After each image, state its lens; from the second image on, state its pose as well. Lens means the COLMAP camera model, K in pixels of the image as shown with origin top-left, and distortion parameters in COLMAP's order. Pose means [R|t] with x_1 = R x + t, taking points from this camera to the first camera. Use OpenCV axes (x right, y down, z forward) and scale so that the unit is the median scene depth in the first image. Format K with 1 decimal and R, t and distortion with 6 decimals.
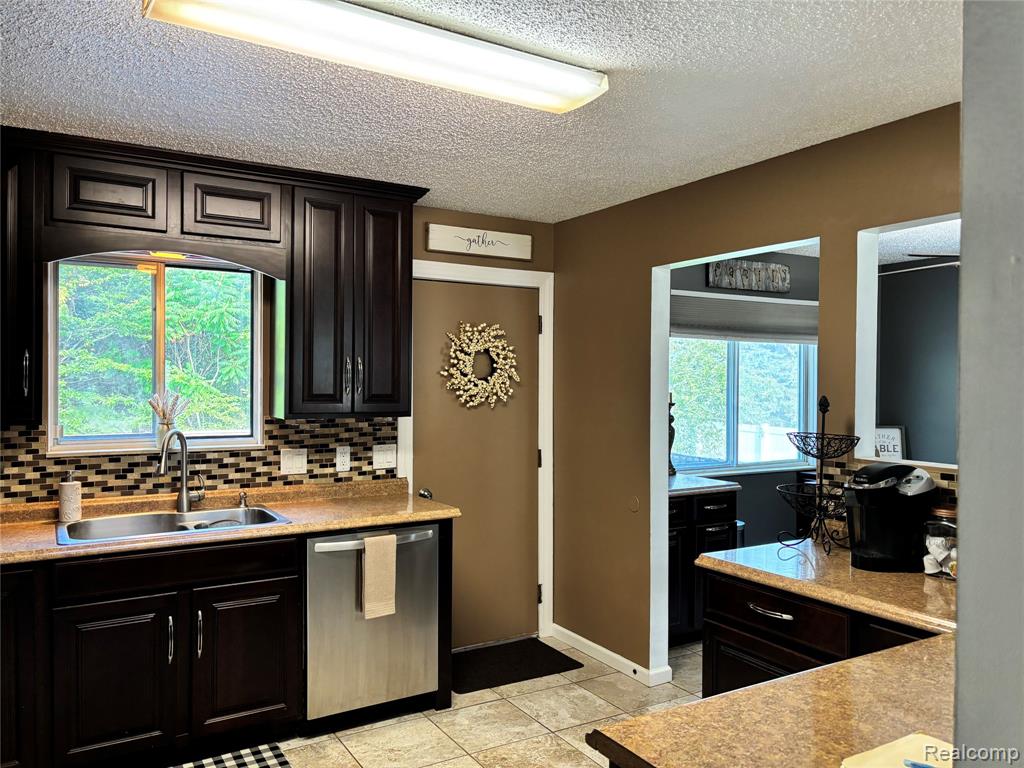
lens RADIAL K [[766.4, 0, 507.3], [0, 766.4, 379.8], [0, 0, 1]] dist [0.066113, -0.068833]
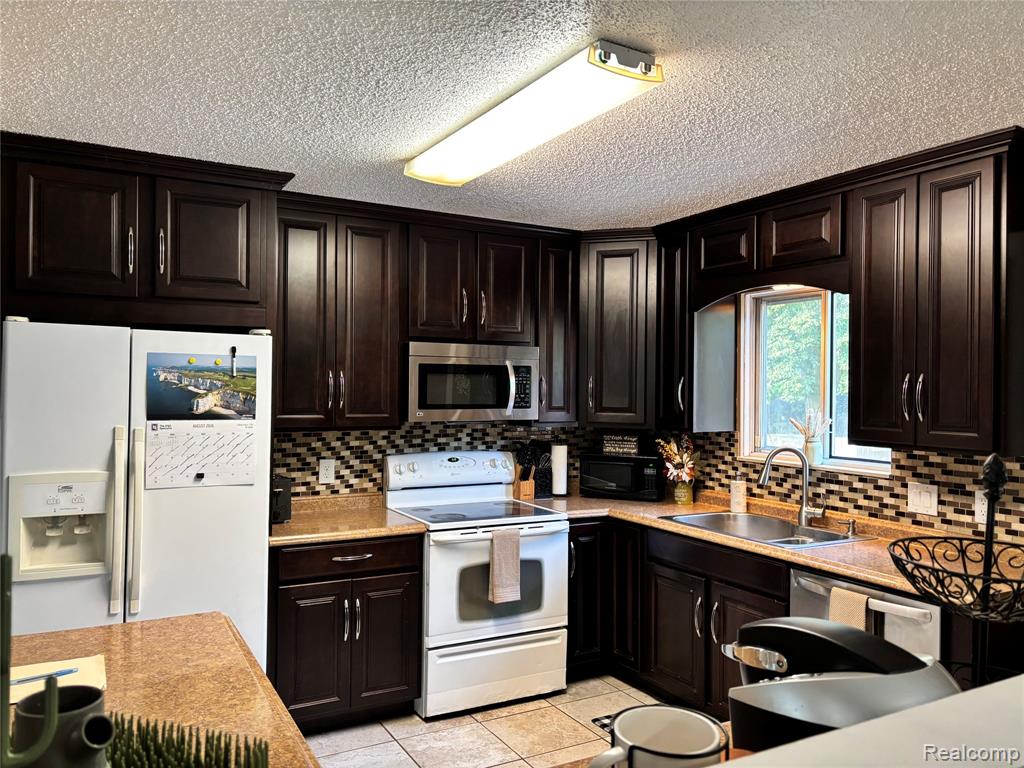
lens RADIAL K [[766.4, 0, 504.8], [0, 766.4, 387.3], [0, 0, 1]] dist [0.066113, -0.068833]
pose [[-0.042244, -0.006377, -0.999087, 0.617500], [-0.006576, 0.999960, -0.006104, -0.008833], [0.999086, 0.006312, -0.042284, 0.592447]]
